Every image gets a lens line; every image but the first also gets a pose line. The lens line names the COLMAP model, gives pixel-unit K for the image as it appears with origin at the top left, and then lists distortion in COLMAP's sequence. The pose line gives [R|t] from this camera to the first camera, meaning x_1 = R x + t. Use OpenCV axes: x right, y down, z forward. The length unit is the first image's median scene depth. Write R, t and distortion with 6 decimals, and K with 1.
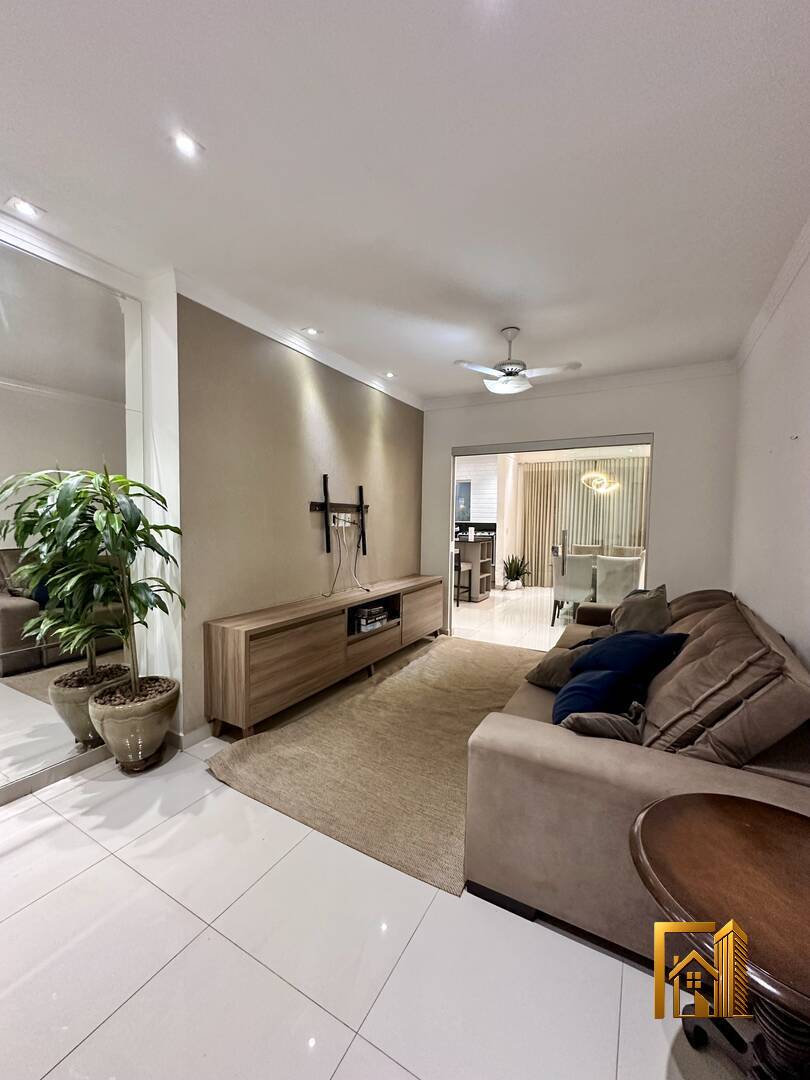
lens RADIAL K [[430.6, 0, 407.7], [0, 430.6, 540.5], [0, 0, 1]] dist [-0.005407, 0.001187]
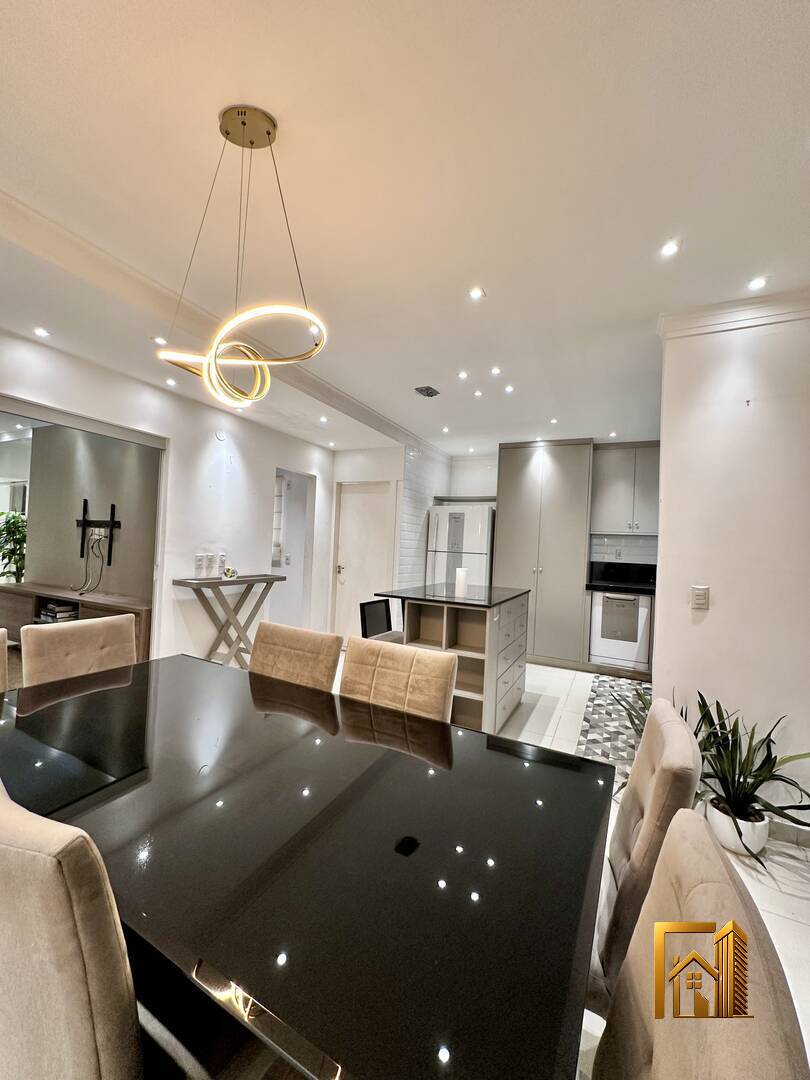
lens RADIAL K [[430.6, 0, 408.5], [0, 430.6, 541.2], [0, 0, 1]] dist [-0.005407, 0.001187]
pose [[0.057820, -0.027445, -0.997950, 1.640103], [-0.101033, 0.994329, -0.033199, -0.110758], [0.993202, 0.102745, 0.054719, 2.656978]]
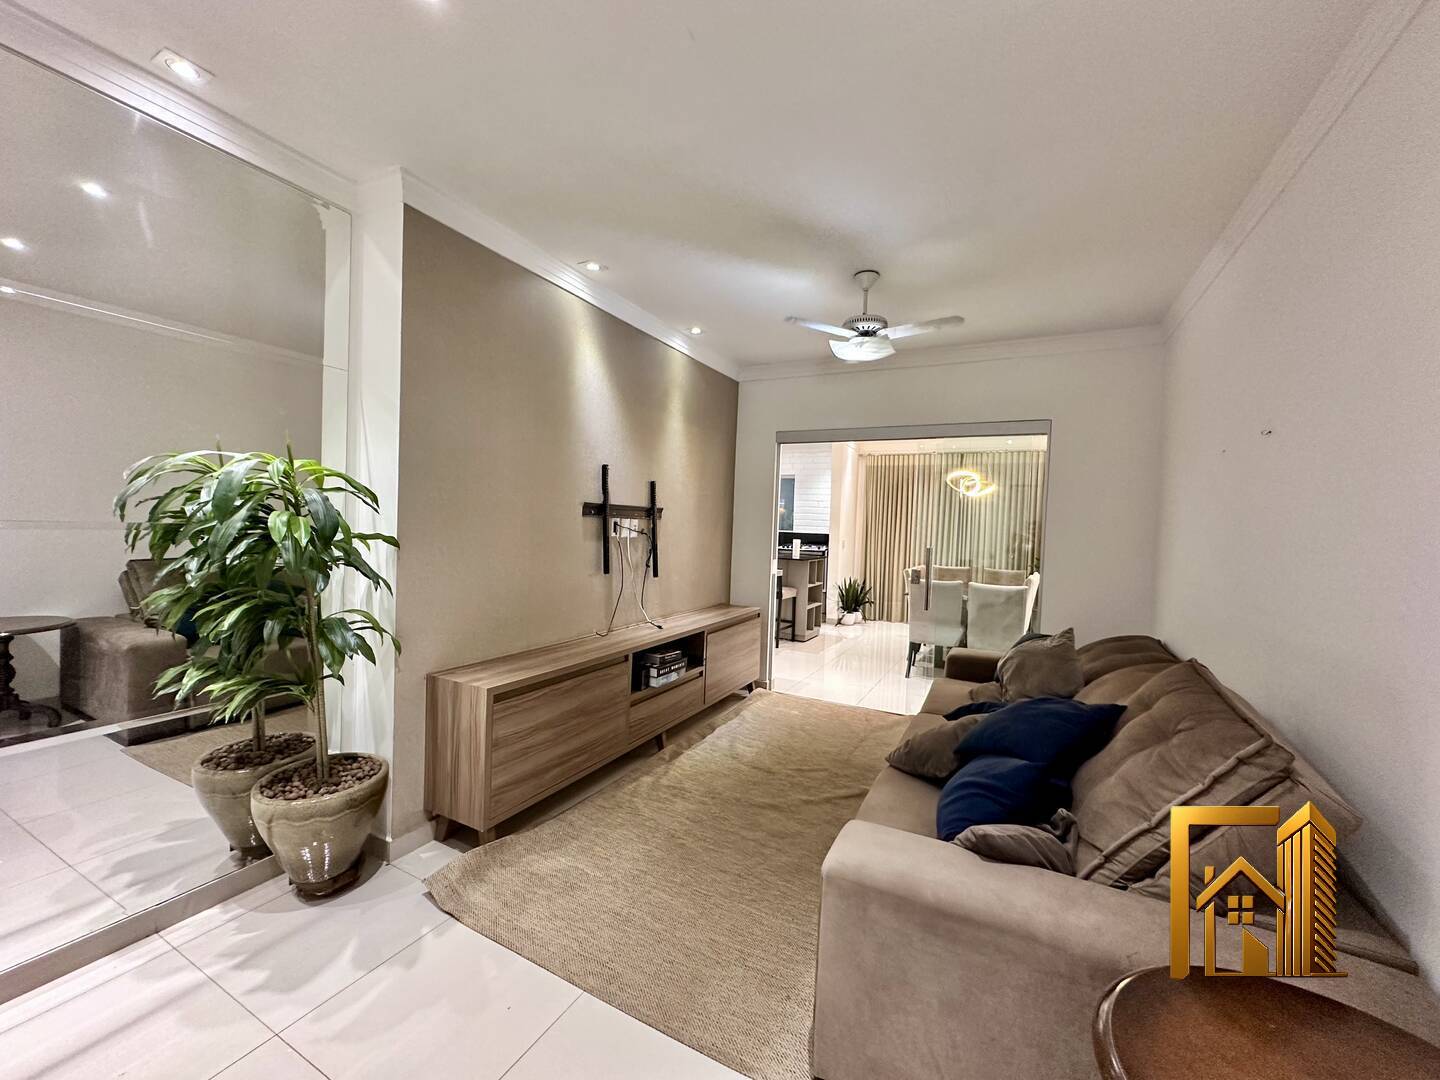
lens RADIAL K [[574.2, 0, 720.8], [0, 574.2, 539.2], [0, 0, 1]] dist [-0.005407, 0.001187]
pose [[0.999303, 0.021233, 0.030689, -0.034878], [-0.020516, 0.999513, -0.023496, -0.015204], [-0.031173, 0.022850, 0.999253, 0.058569]]
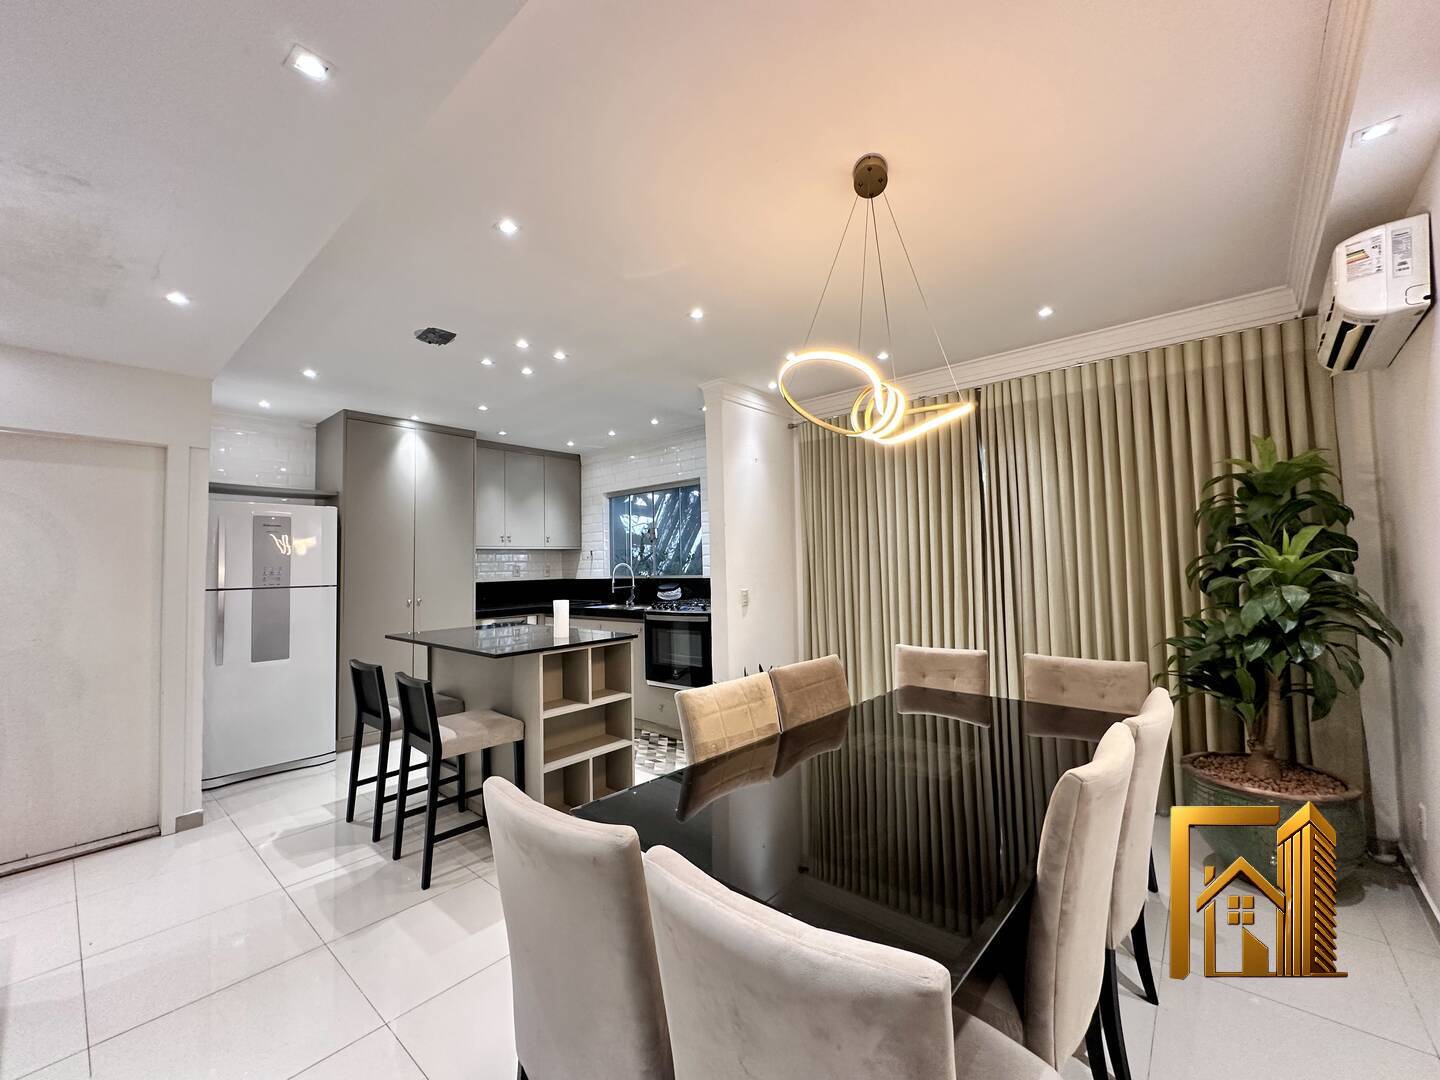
lens RADIAL K [[574.2, 0, 722.0], [0, 574.2, 541.8], [0, 0, 1]] dist [-0.005407, 0.001187]
pose [[0.978808, -0.049512, -0.198706, 1.036415], [0.029993, 0.994529, -0.100066, -0.080967], [0.202573, 0.091985, 0.974937, 1.692496]]
